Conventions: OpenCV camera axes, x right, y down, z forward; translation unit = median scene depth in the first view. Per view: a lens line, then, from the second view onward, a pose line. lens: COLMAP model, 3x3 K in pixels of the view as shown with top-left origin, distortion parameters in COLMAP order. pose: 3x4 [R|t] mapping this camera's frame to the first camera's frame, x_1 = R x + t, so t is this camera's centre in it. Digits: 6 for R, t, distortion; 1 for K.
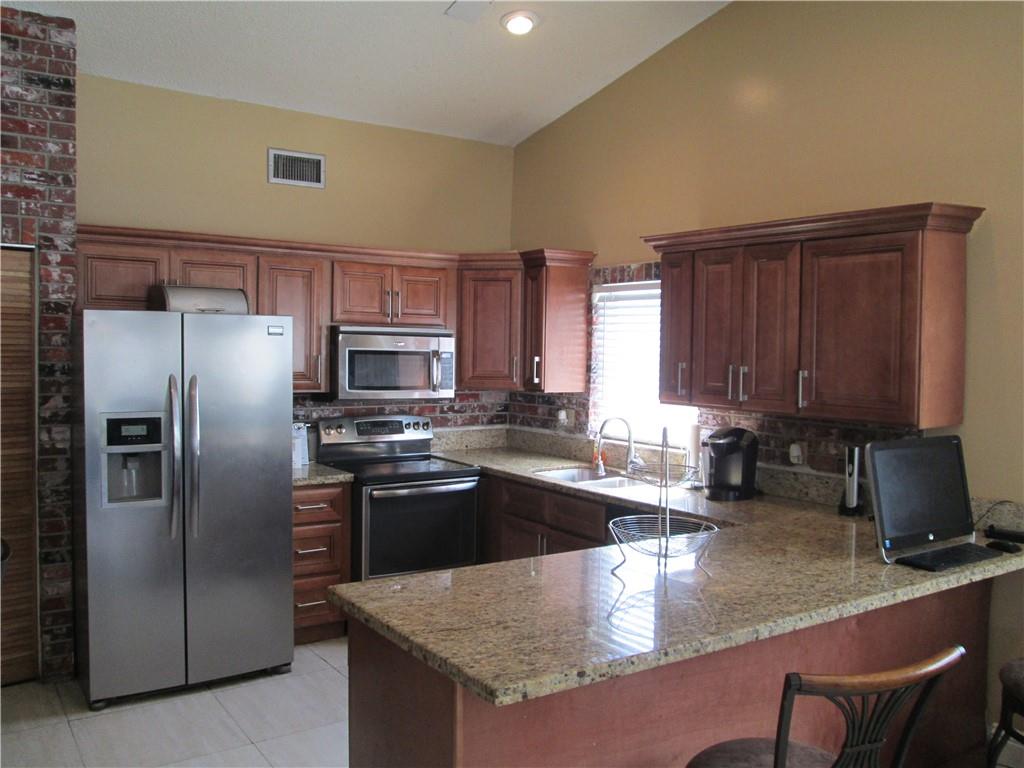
lens RADIAL K [[855.1, 0, 510.9], [0, 855.1, 387.1], [0, 0, 1]] dist [-0.040390, 0.015284]
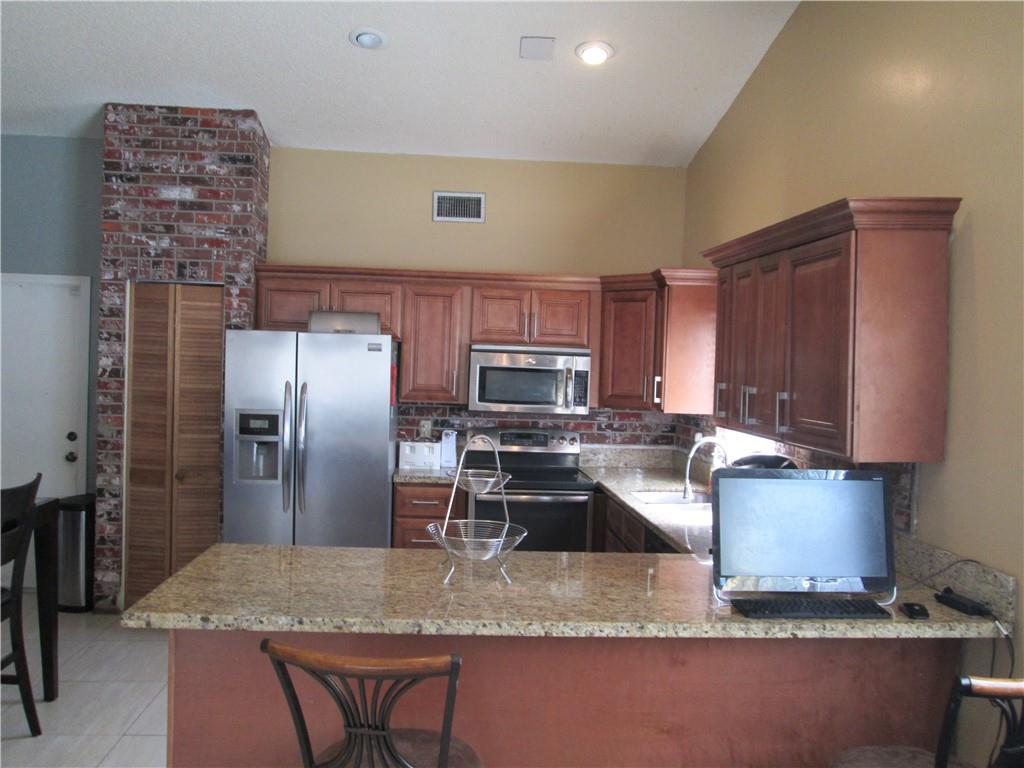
lens RADIAL K [[855.1, 0, 512.1], [0, 855.1, 385.2], [0, 0, 1]] dist [-0.040390, 0.015284]
pose [[0.866730, 0.025727, -0.498114, 0.469705], [-0.042115, 0.998877, -0.021689, 0.003882], [0.496997, 0.039777, 0.866840, 0.065811]]
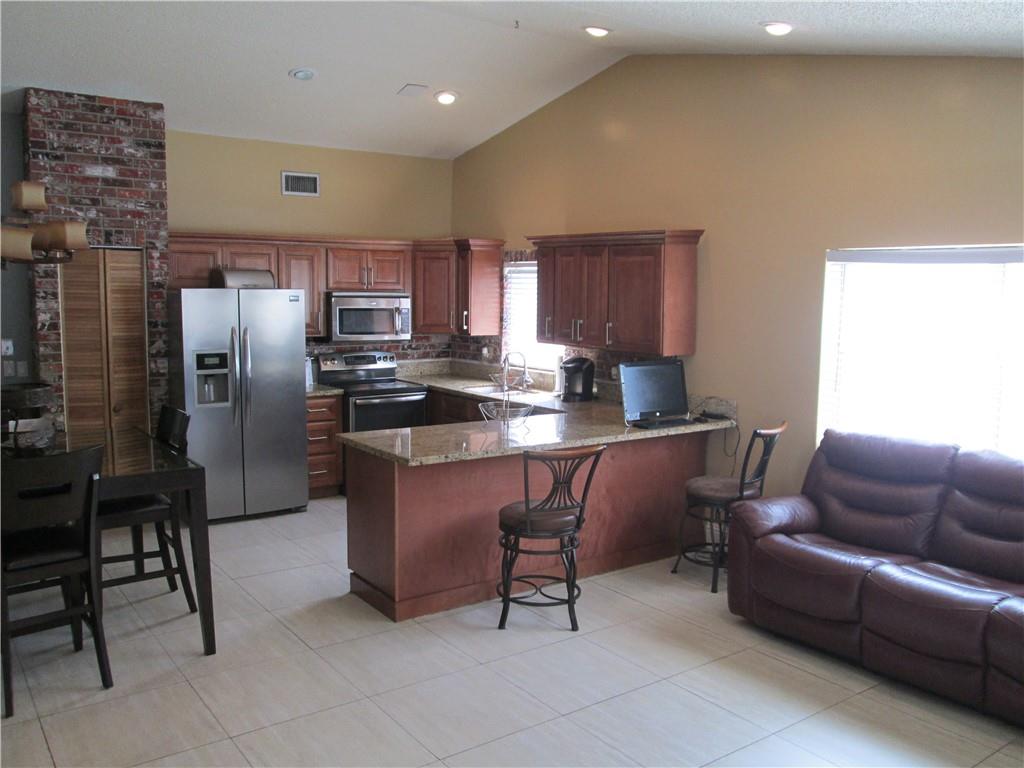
lens RADIAL K [[855.1, 0, 509.9], [0, 855.1, 386.6], [0, 0, 1]] dist [-0.040390, 0.015284]
pose [[0.999759, -0.006355, 0.020993, 0.093439], [0.004856, 0.997485, 0.070714, -0.012163], [-0.021390, -0.070595, 0.997276, -0.607456]]
